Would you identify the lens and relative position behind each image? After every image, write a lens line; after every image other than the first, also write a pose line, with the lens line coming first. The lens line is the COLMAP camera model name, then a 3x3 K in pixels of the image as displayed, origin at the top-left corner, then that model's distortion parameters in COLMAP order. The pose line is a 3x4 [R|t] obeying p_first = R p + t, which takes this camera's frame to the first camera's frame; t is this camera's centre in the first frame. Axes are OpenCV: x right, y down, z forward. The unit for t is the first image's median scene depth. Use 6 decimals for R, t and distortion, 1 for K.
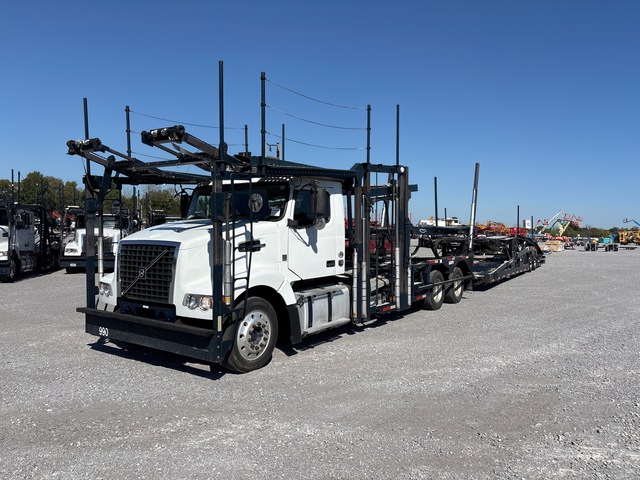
lens RADIAL K [[473.9, 0, 319.4], [0, 473.9, 242.6], [0, 0, 1]] dist [0.059053, -0.013732]
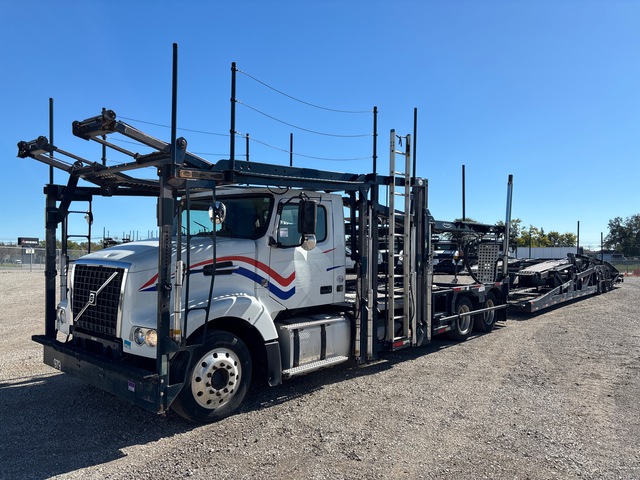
lens RADIAL K [[473.9, 0, 320.3], [0, 473.9, 241.7], [0, 0, 1]] dist [0.059053, -0.013732]
pose [[0.996374, 0.014122, -0.083905, 0.091071], [-0.017624, 0.998998, -0.041137, -0.007660], [0.083240, 0.042466, 0.995624, 0.165036]]
